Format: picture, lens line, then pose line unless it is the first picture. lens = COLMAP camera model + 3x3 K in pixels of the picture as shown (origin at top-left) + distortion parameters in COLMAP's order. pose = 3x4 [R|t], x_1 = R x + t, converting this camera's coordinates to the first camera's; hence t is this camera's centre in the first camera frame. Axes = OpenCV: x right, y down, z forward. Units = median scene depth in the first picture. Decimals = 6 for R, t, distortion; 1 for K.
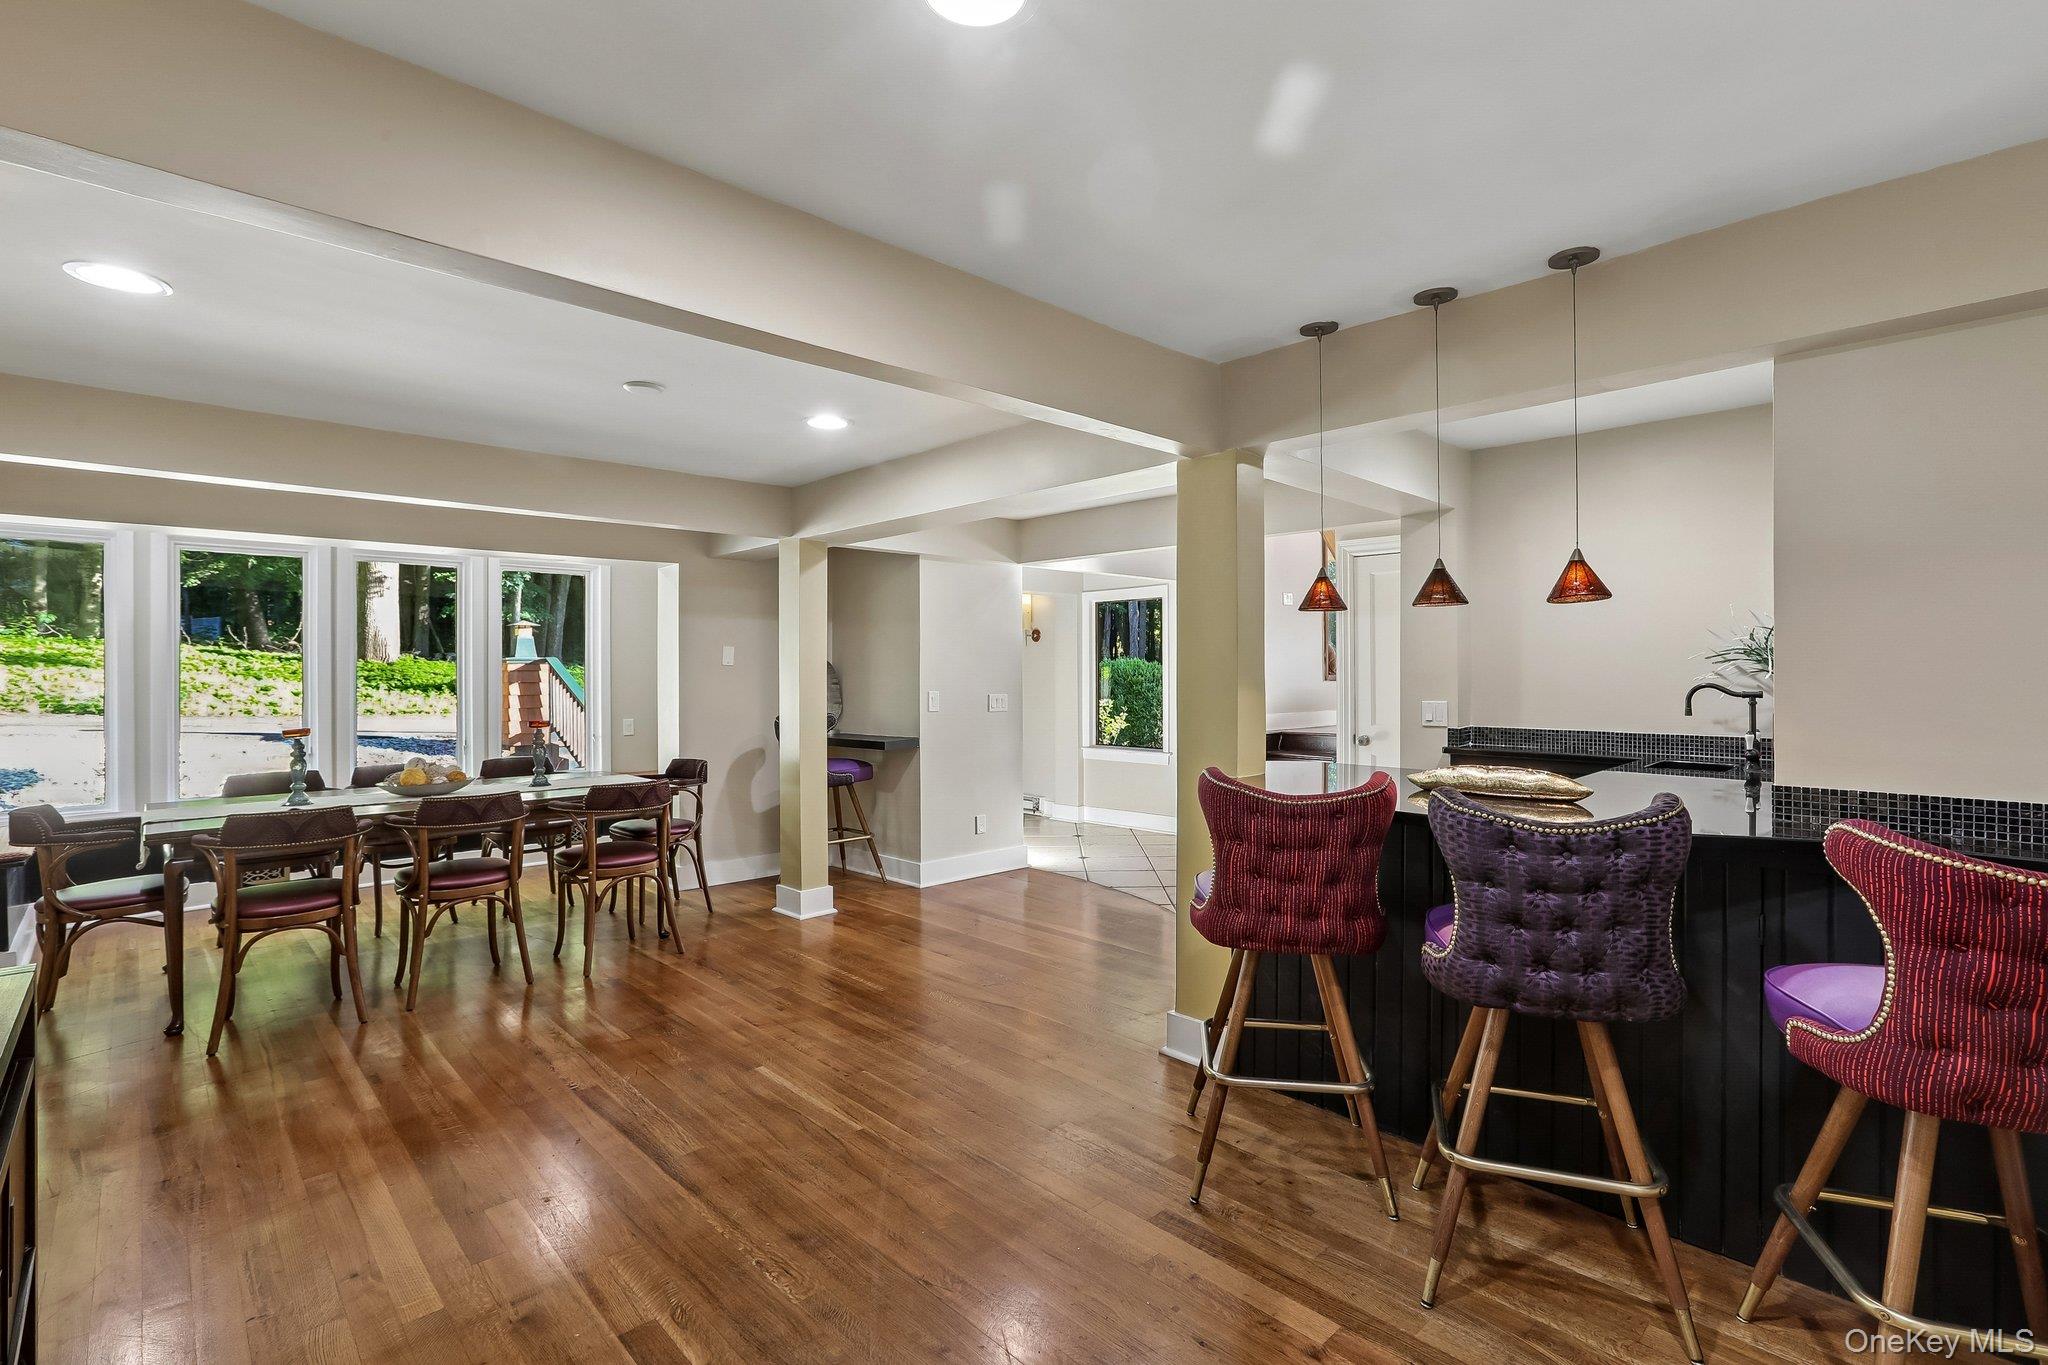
lens RADIAL K [[937.8, 0, 1030.4], [0, 937.8, 680.7], [0, 0, 1]] dist [-0.029894, 0.005571]
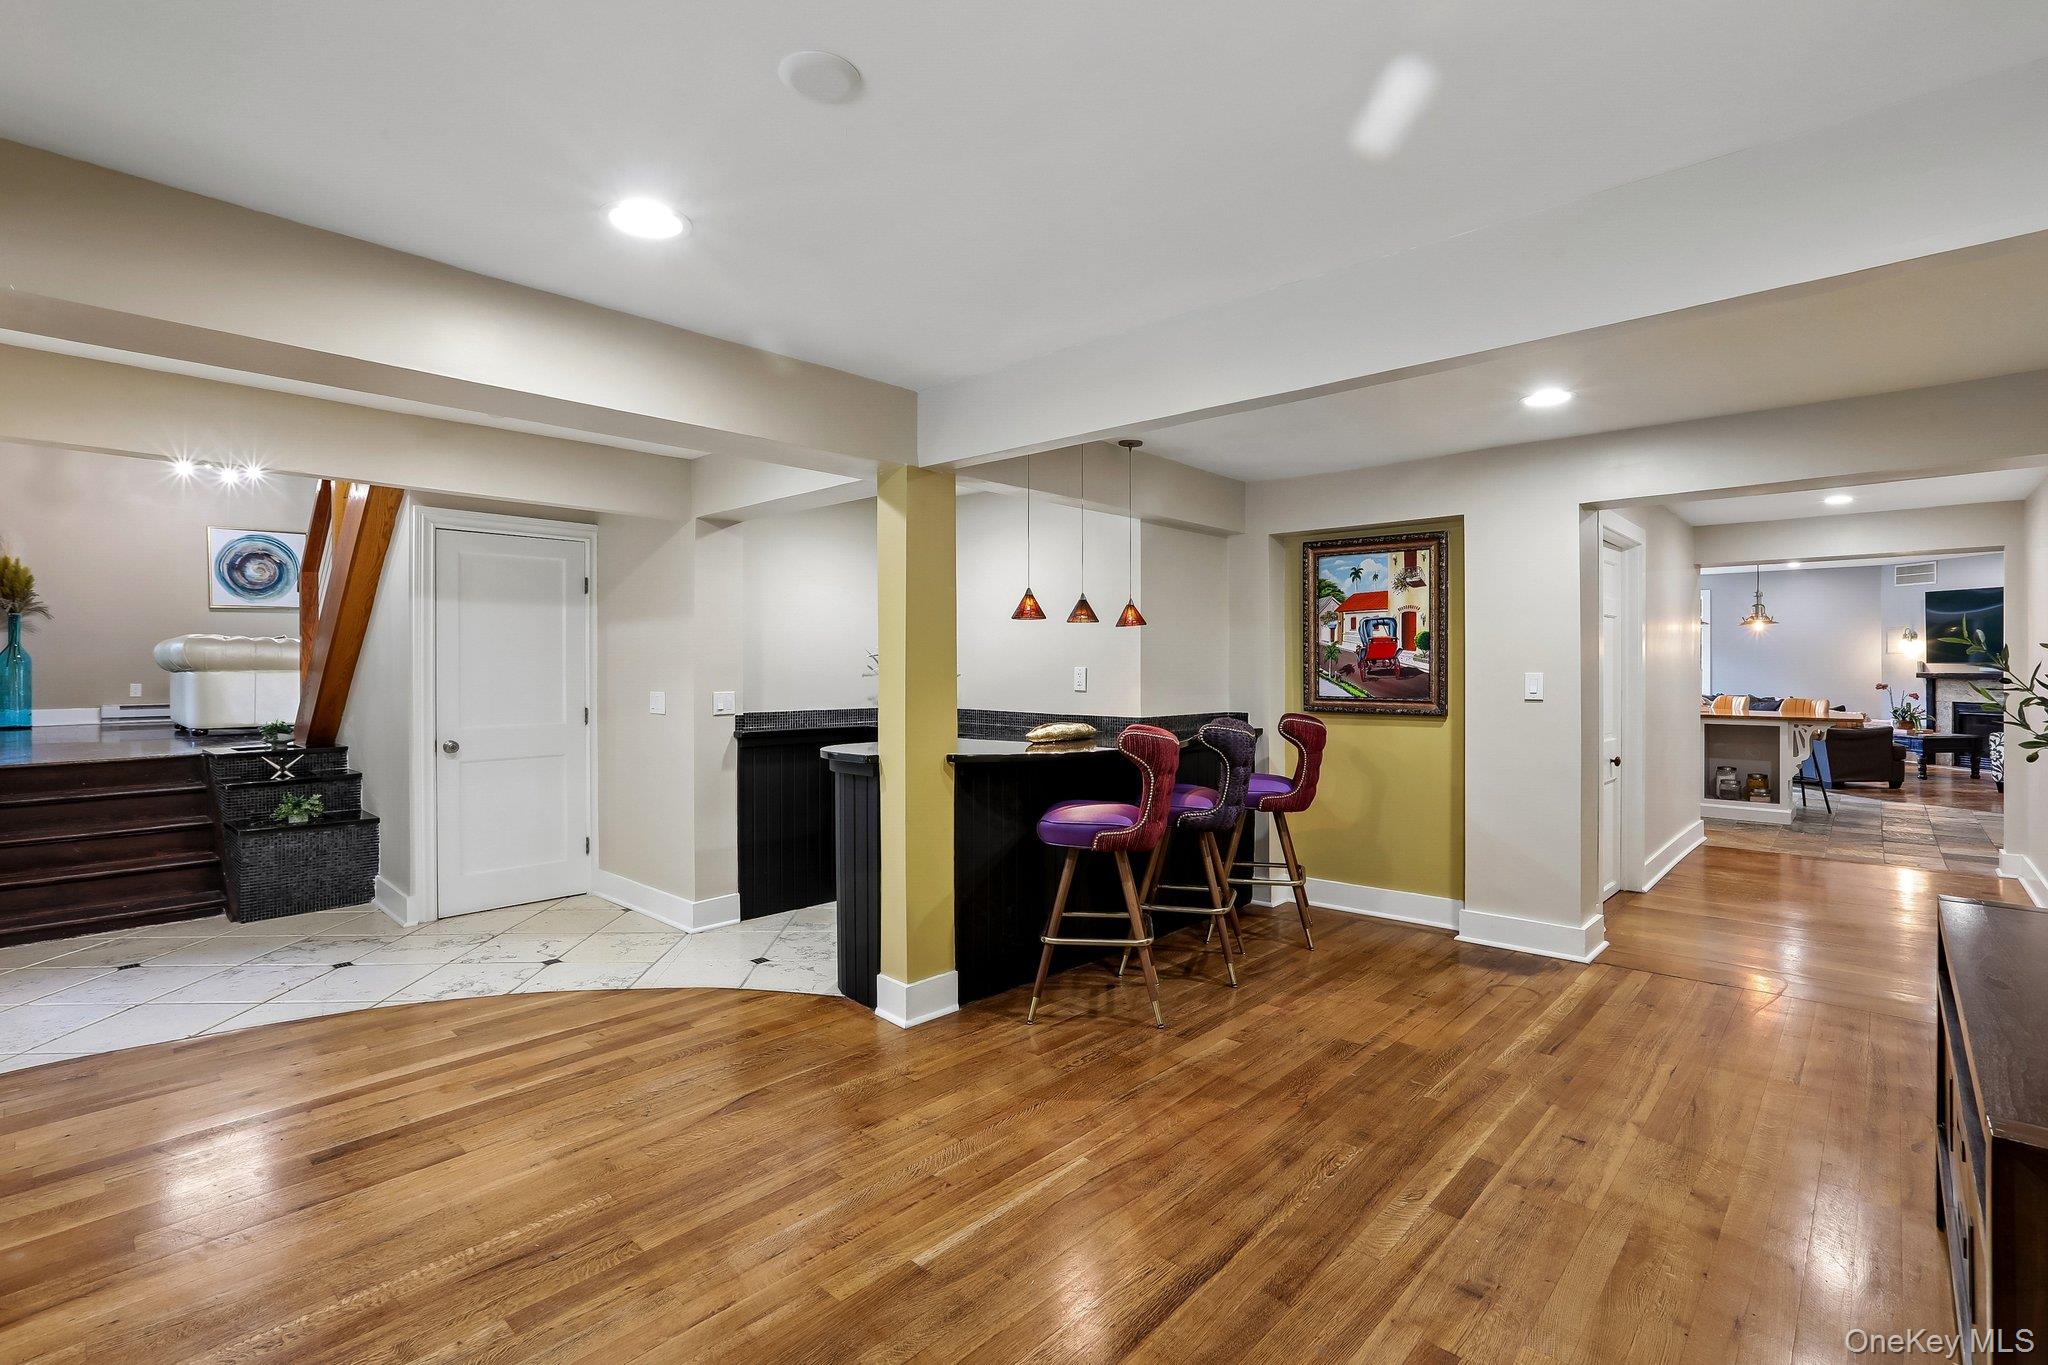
lens RADIAL K [[937.8, 0, 1052.6], [0, 937.8, 632.8], [0, 0, 1]] dist [-0.029894, 0.005571]
pose [[-0.060076, 0.027694, 0.997810, -1.134434], [0.001901, 0.999616, -0.027630, -0.016762], [-0.998192, 0.000237, -0.060106, 1.105146]]
